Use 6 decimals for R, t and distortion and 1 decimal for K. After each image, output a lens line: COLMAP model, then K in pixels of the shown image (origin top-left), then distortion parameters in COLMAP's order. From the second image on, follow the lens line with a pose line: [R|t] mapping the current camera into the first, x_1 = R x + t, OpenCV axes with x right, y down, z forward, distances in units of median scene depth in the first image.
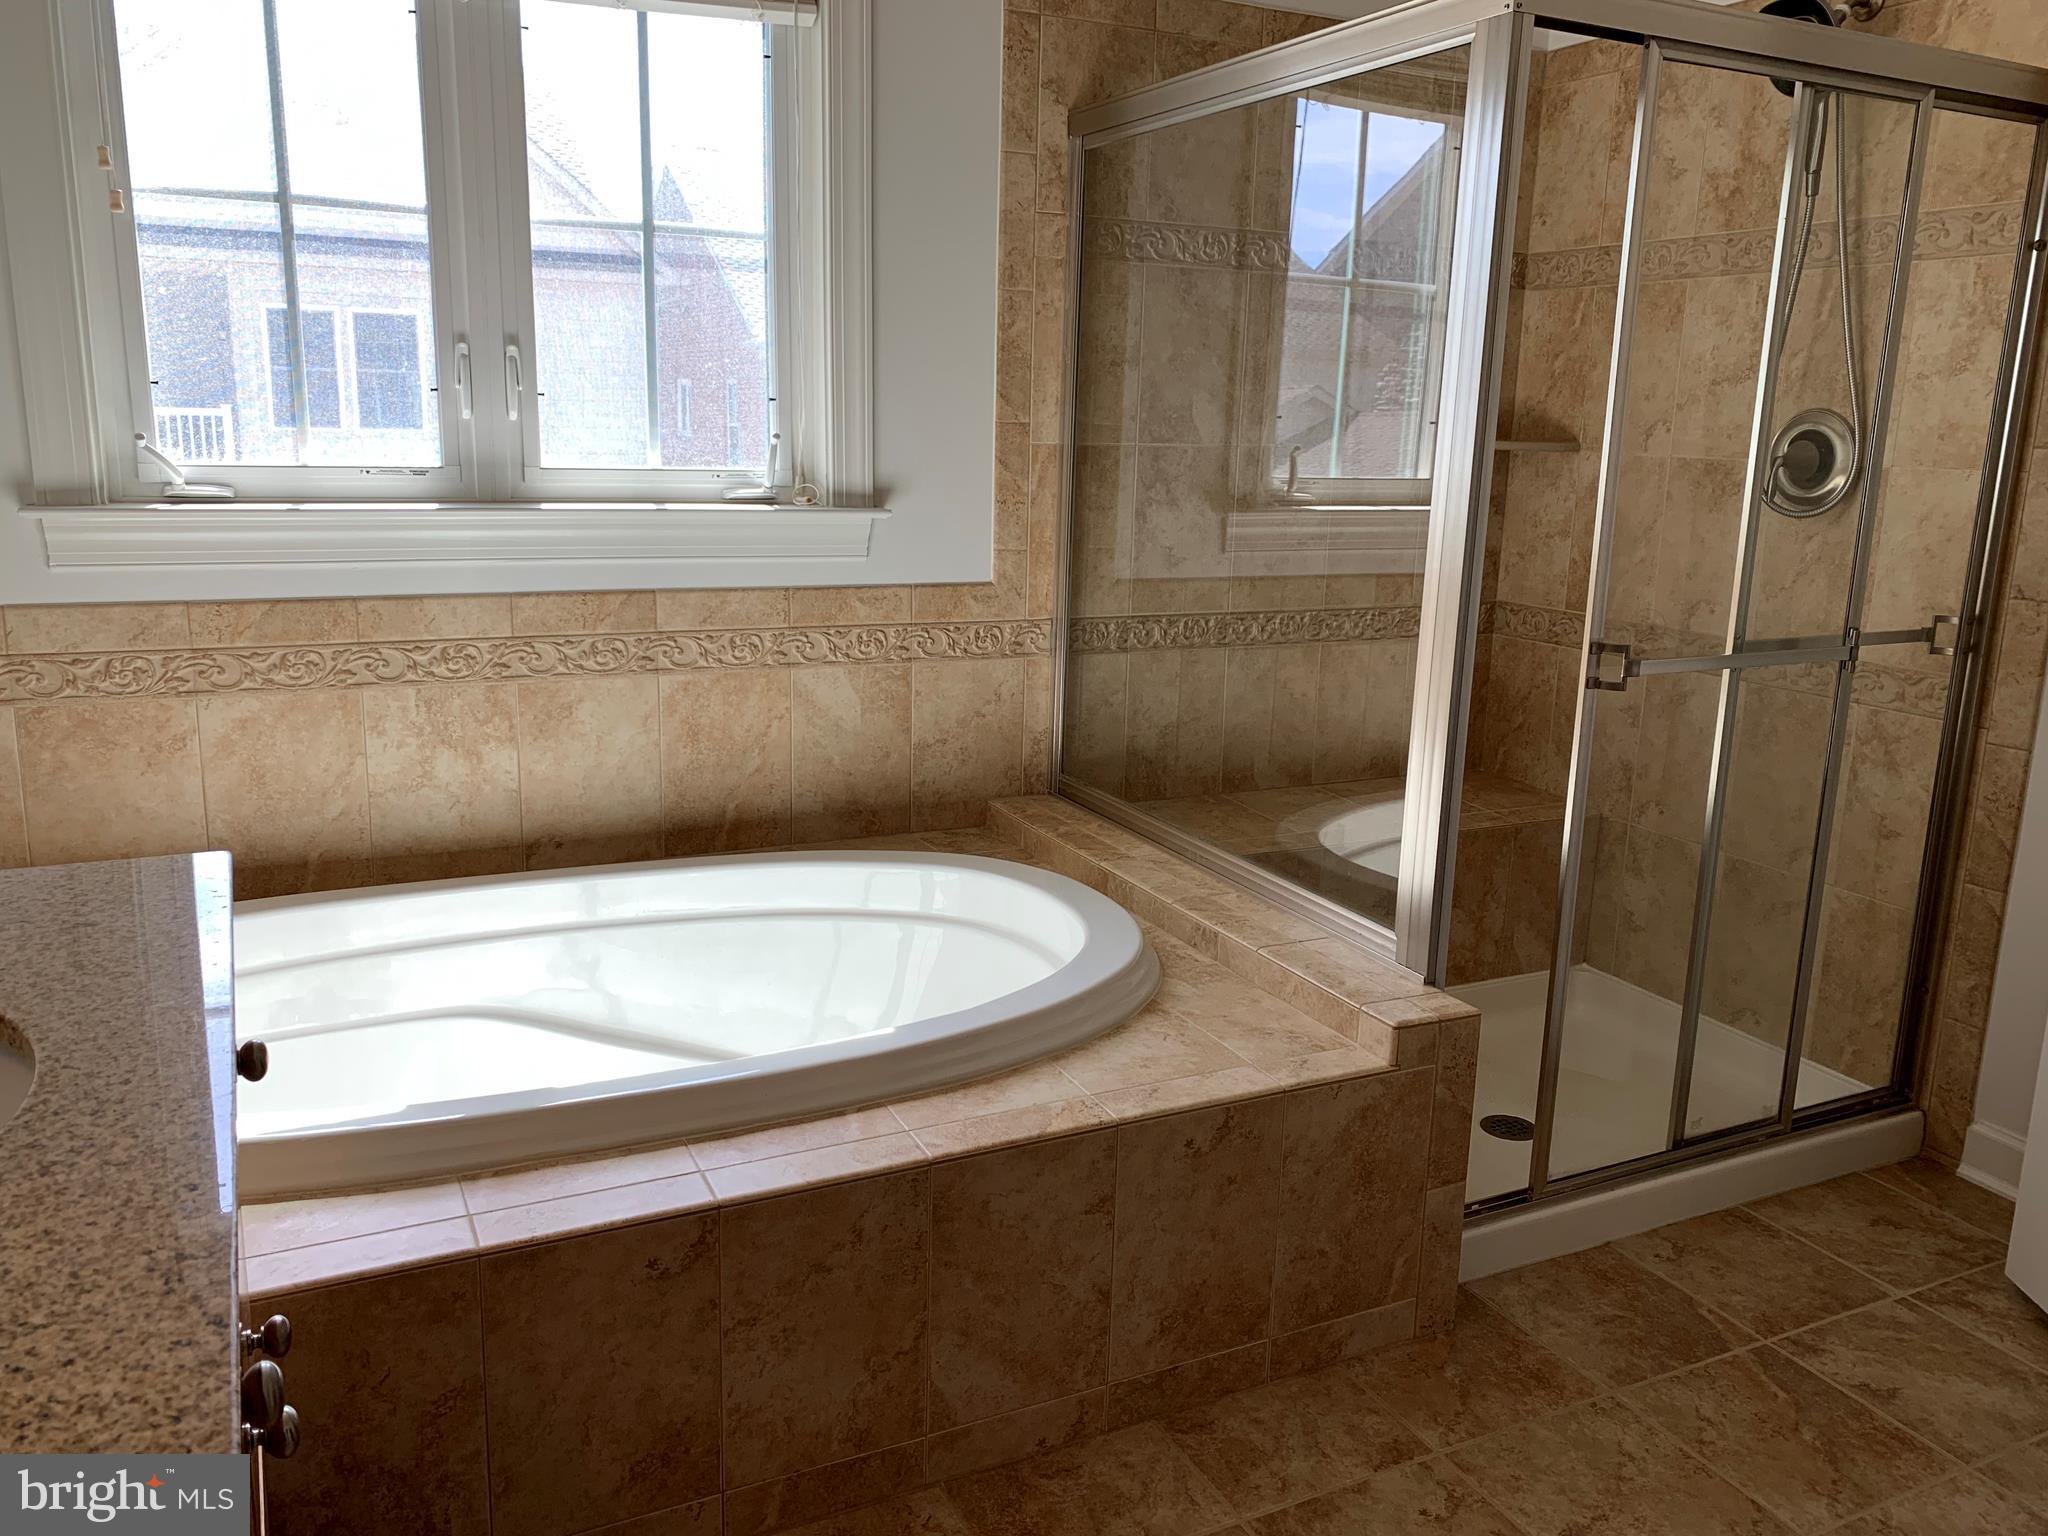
lens RADIAL K [[1569.1, 0, 1028.1], [0, 1569.1, 748.2], [0, 0, 1]] dist [0.057253, -0.092618]
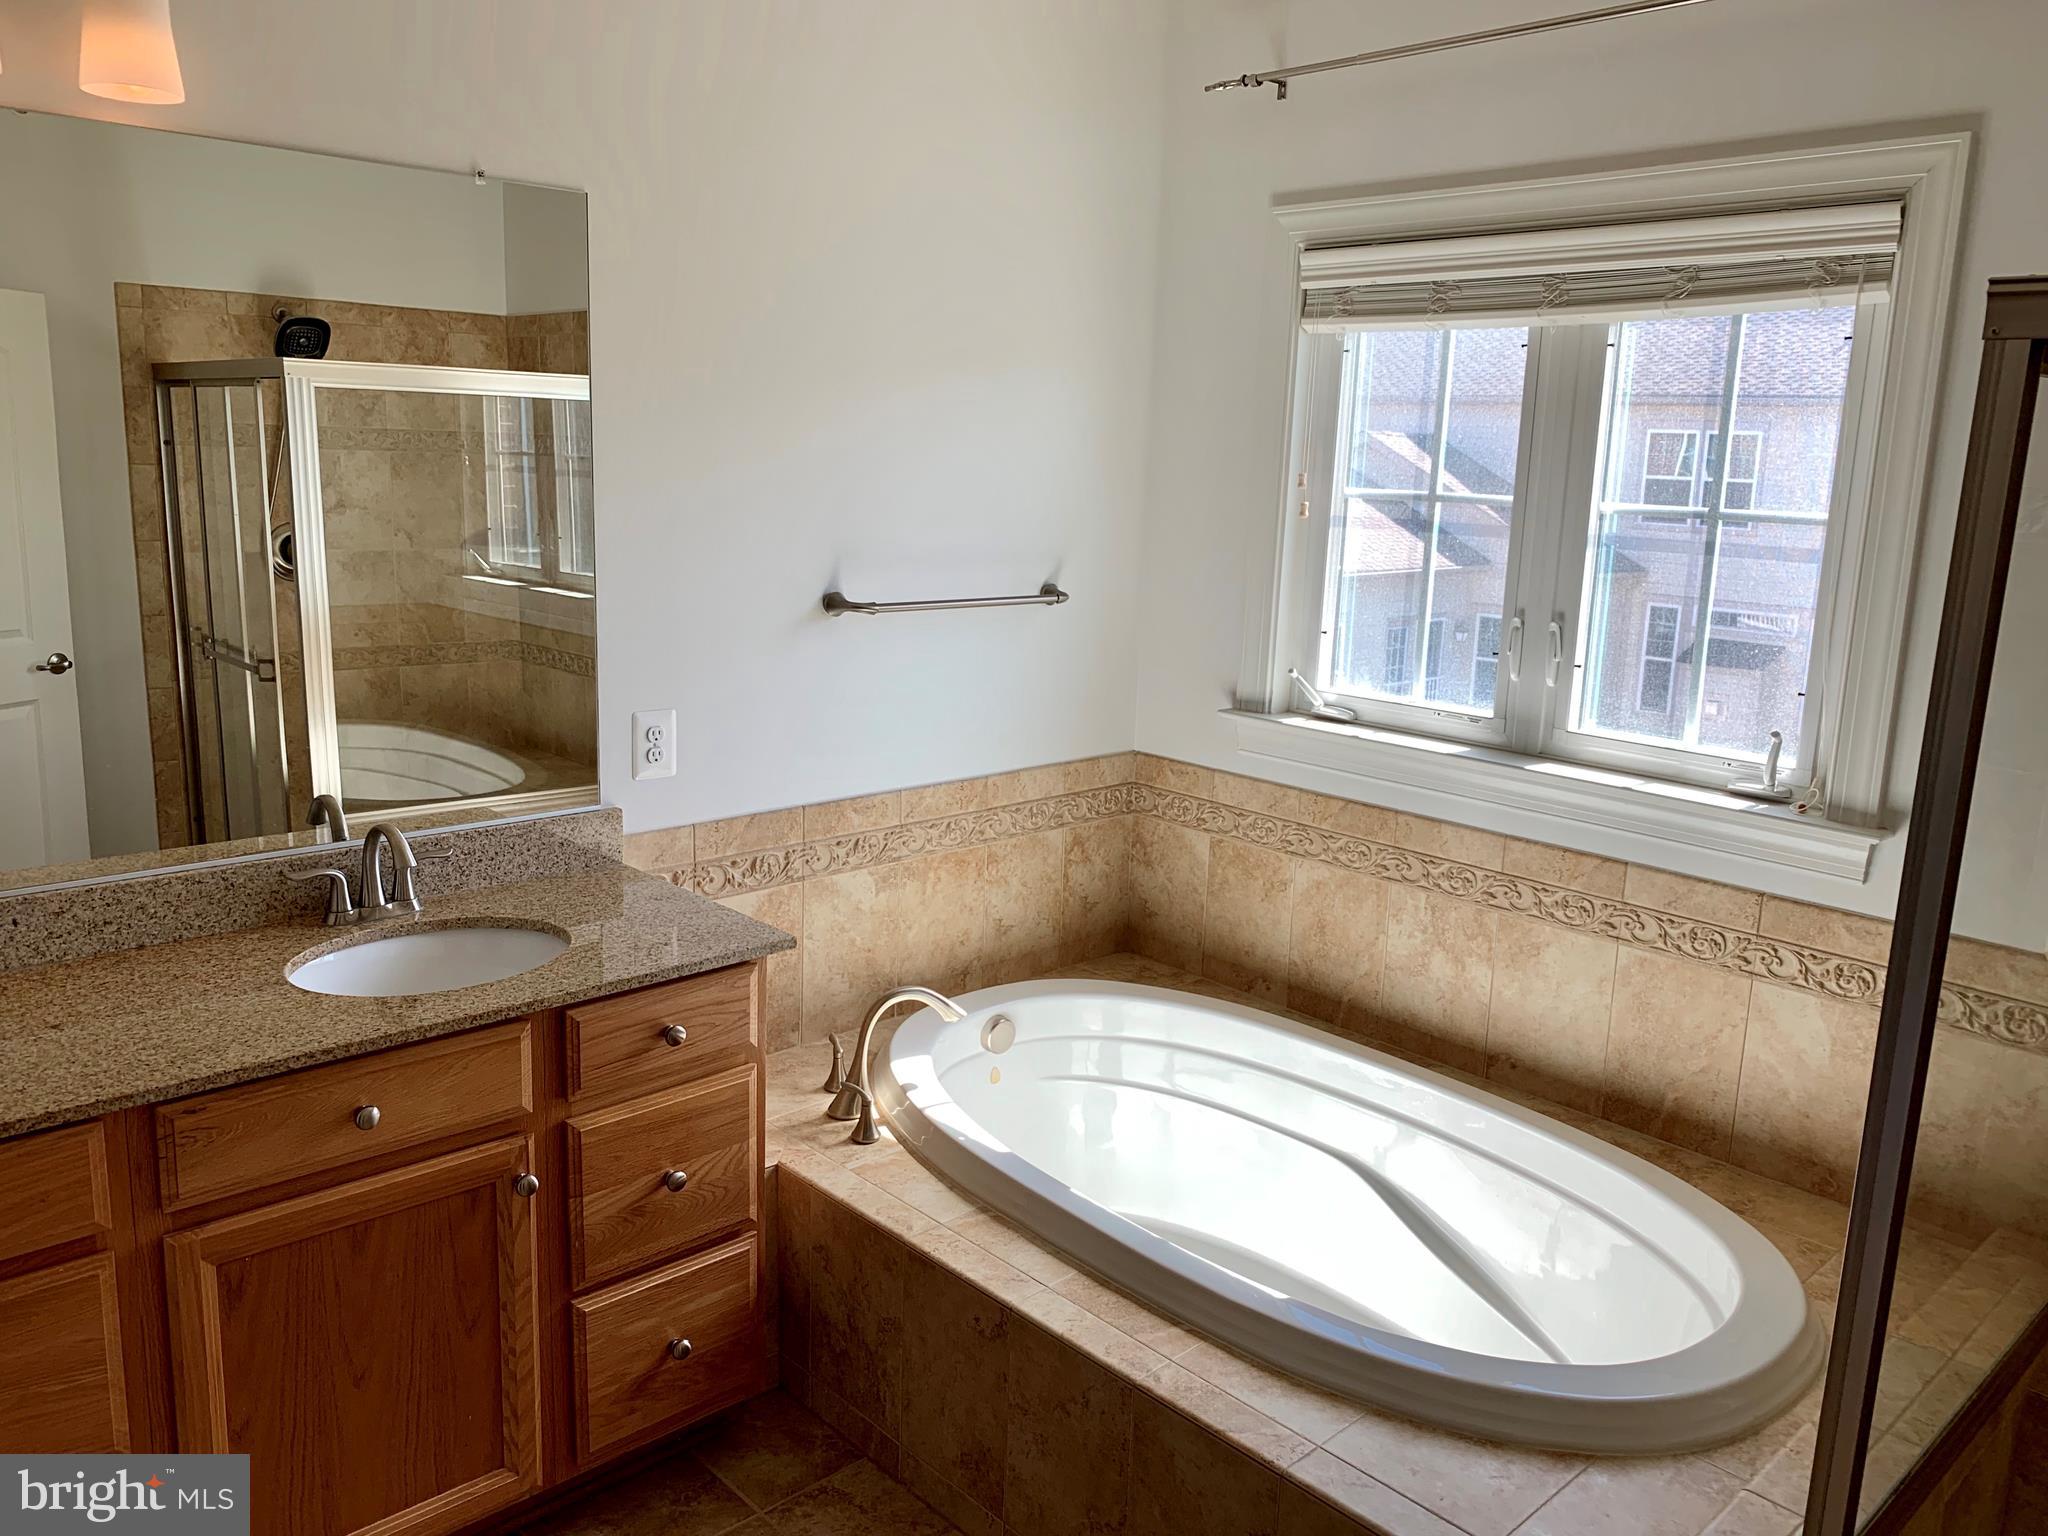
lens RADIAL K [[1569.1, 0, 996.1], [0, 1569.1, 730.9], [0, 0, 1]] dist [0.057253, -0.092618]
pose [[0.287253, 0.160293, -0.944347, 0.630093], [-0.220361, 0.970513, 0.097705, -0.202831], [0.932162, 0.180031, 0.314105, 0.295227]]
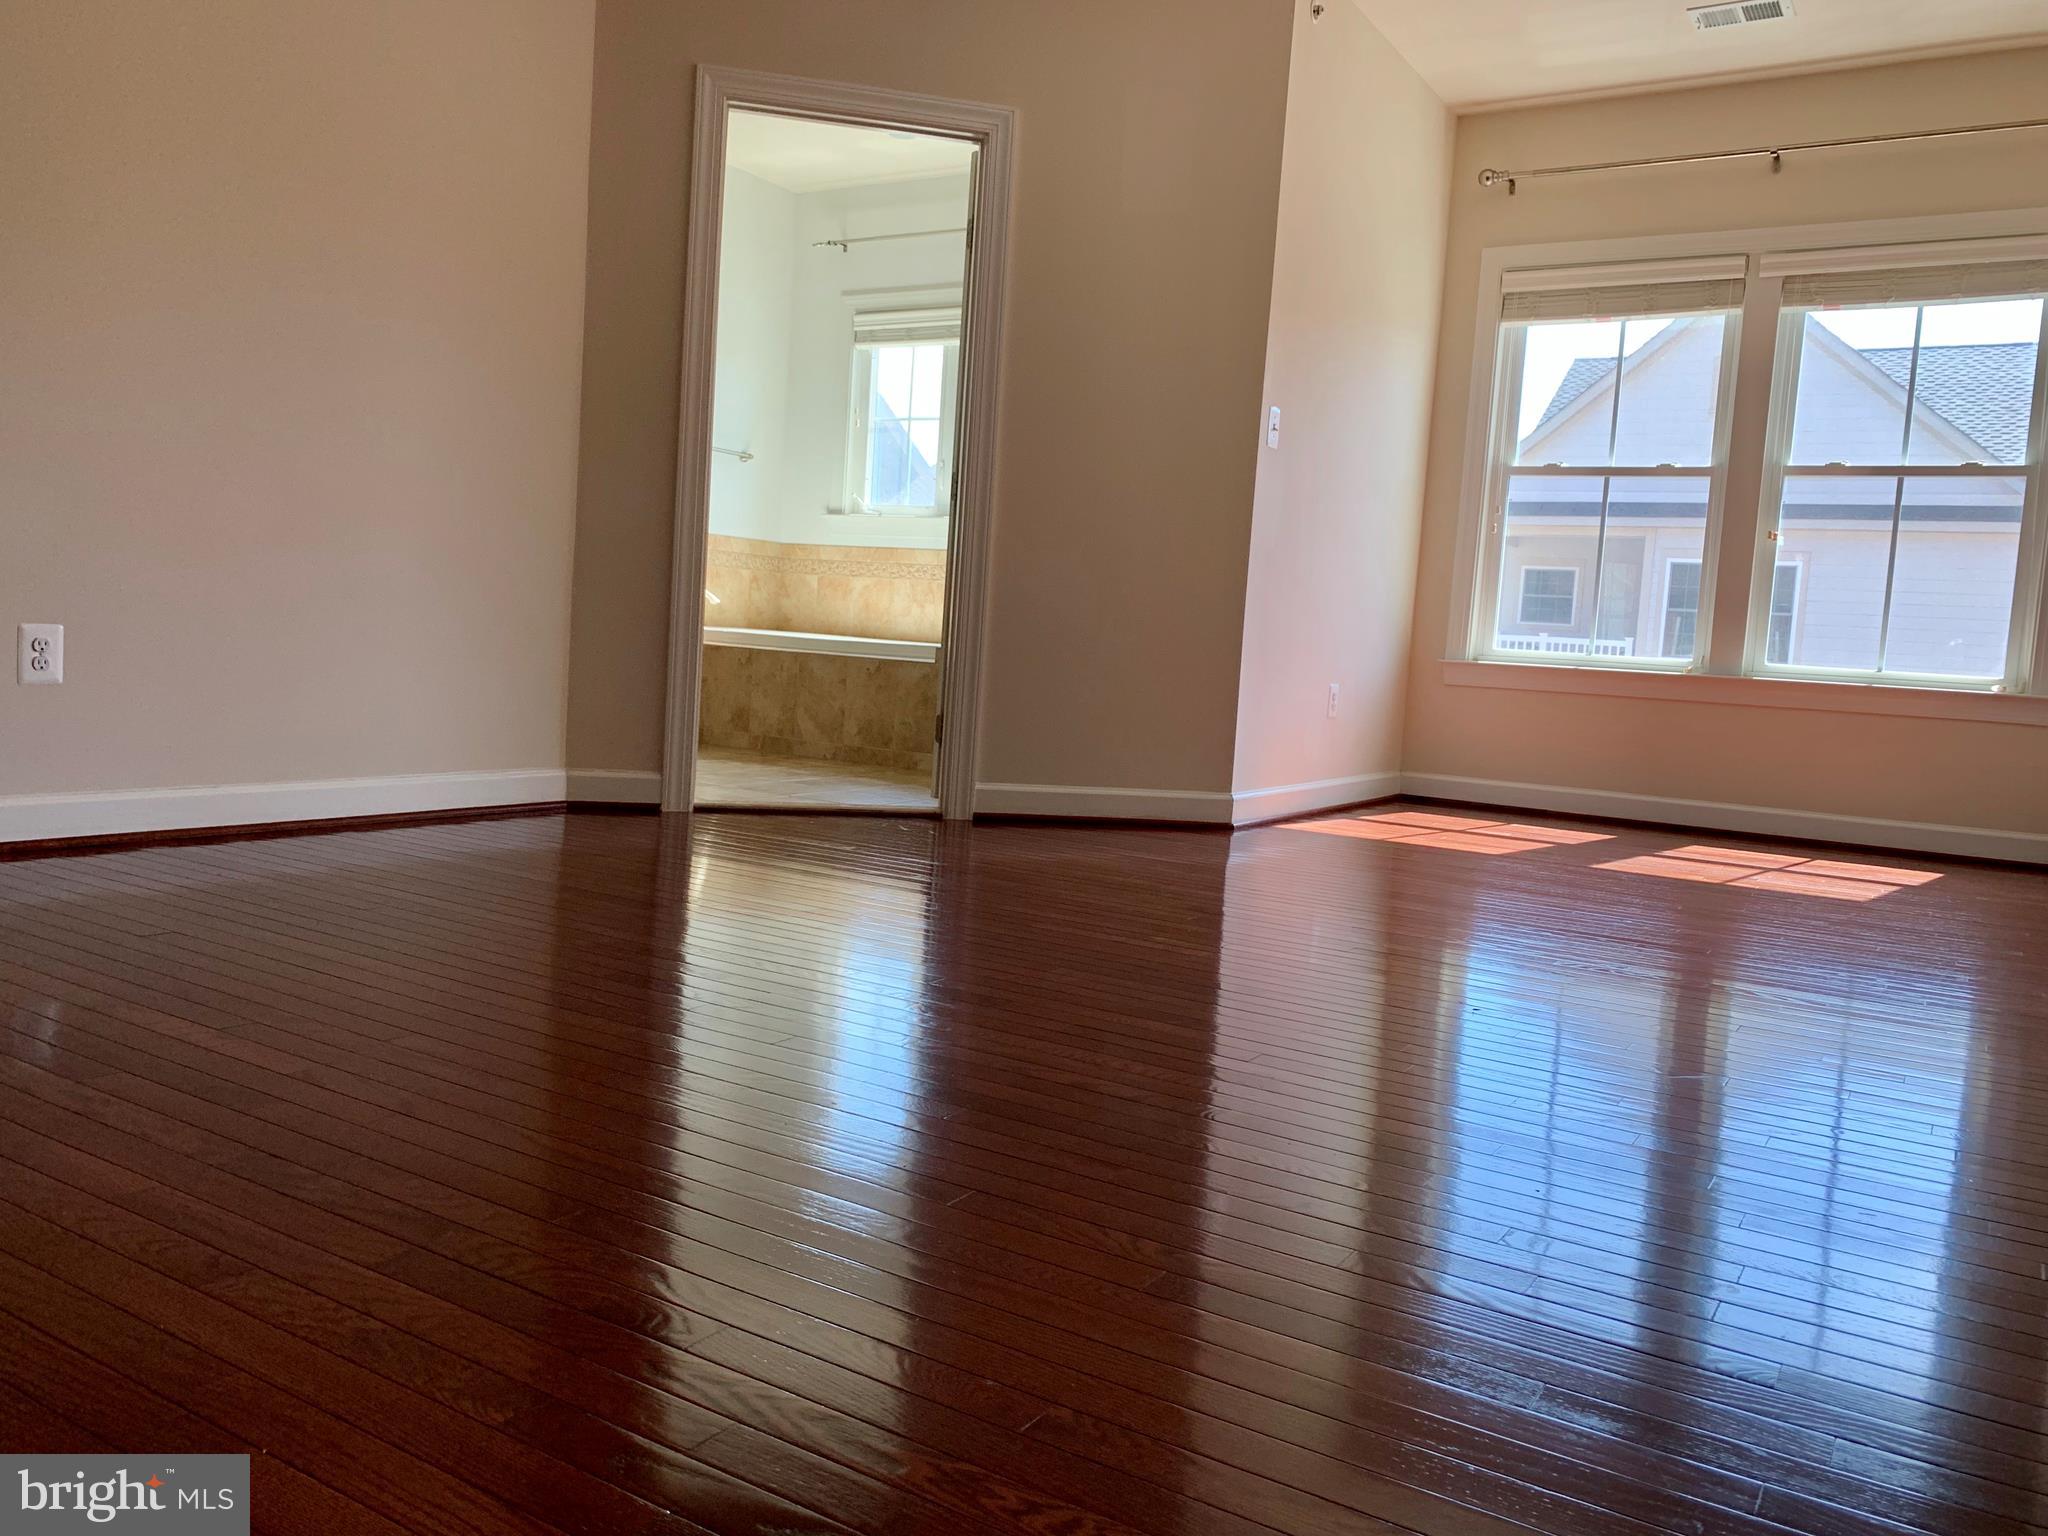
lens RADIAL K [[1569.1, 0, 1041.4], [0, 1569.1, 748.1], [0, 0, 1]] dist [0.057253, -0.092618]
pose [[0.550313, 0.074632, -0.831617, 2.139286], [-0.219464, 0.973905, -0.057827, 0.371378], [0.805600, 0.214332, 0.552331, -0.318103]]
